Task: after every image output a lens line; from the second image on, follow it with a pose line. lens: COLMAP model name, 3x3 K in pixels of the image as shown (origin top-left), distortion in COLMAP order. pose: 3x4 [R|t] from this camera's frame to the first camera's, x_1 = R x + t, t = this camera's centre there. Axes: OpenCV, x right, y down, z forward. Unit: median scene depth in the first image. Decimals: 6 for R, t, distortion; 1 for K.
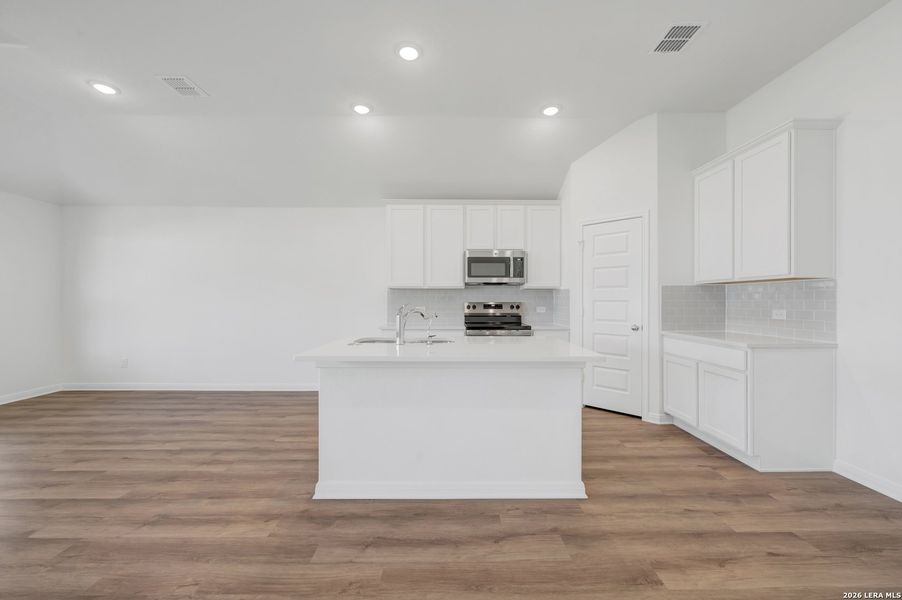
lens RADIAL K [[354.6, 0, 451.0], [0, 354.6, 300.0], [0, 0, 1]] dist [0.000850, 0.000103]
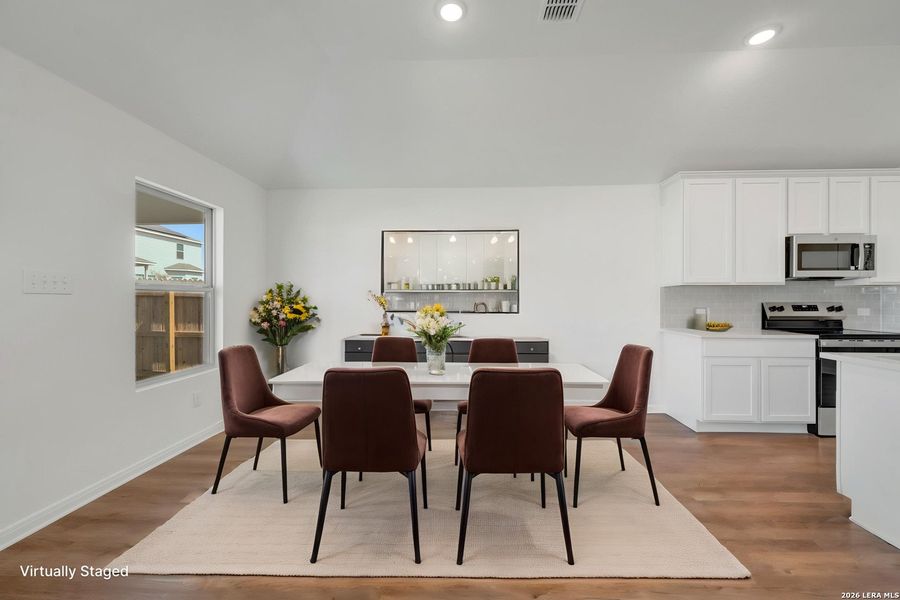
lens RADIAL K [[357.0, 0, 452.0], [0, 357.0, 299.0], [0, 0, 1]] dist [0.002080, 0.000154]
pose [[0.999025, -0.001781, -0.044105, -0.792569], [0.001590, 0.999989, -0.004380, 0.001031], [0.044113, 0.004306, 0.999017, 0.225154]]
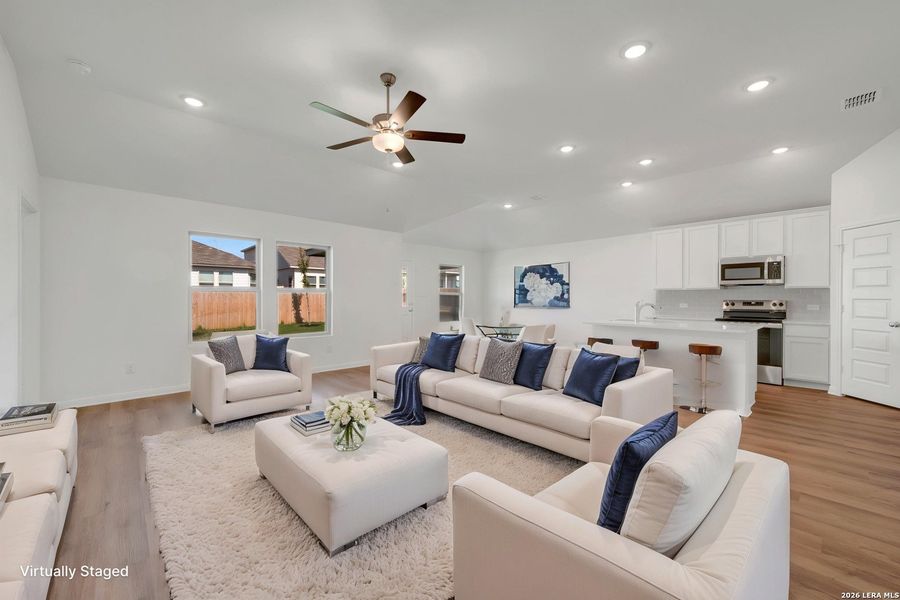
lens RADIAL K [[357.0, 0, 452.0], [0, 357.0, 299.0], [0, 0, 1]] dist [0.002080, 0.000154]
pose [[0.677991, 0.005048, -0.735053, 0.398106], [0.000720, 0.999971, 0.007532, -0.008698], [0.735070, -0.005635, 0.677968, -0.691047]]
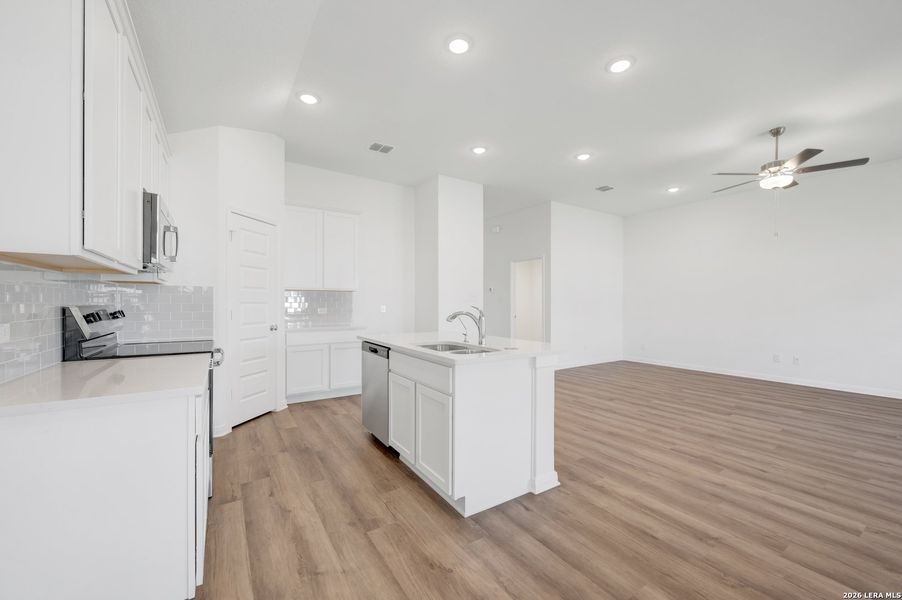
lens RADIAL K [[354.8, 0, 455.0], [0, 354.8, 305.7], [0, 0, 1]] dist [-0.000289, -0.000083]
pose [[-0.545207, -0.007462, 0.838269, -0.661238], [-0.004287, 0.999972, 0.006113, 0.001378], [-0.838291, -0.000261, -0.545223, 1.095615]]
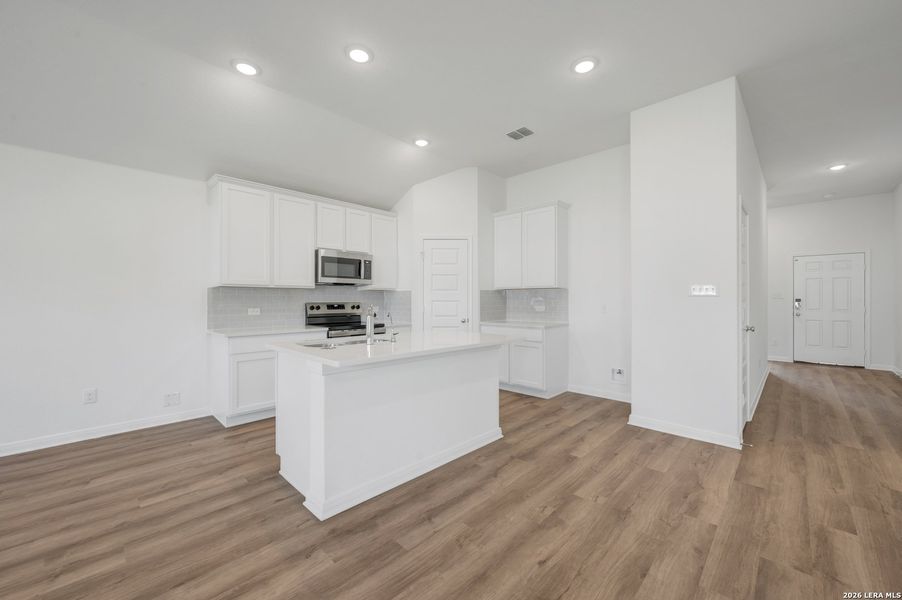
lens RADIAL K [[357.8, 0, 453.0], [0, 357.8, 299.0], [0, 0, 1]] dist [0.002080, 0.000154]
pose [[0.699011, 0.001271, 0.715110, -0.474051], [0.000292, 0.999998, -0.002063, -0.001760], [-0.715111, 0.001651, 0.699009, 0.071007]]
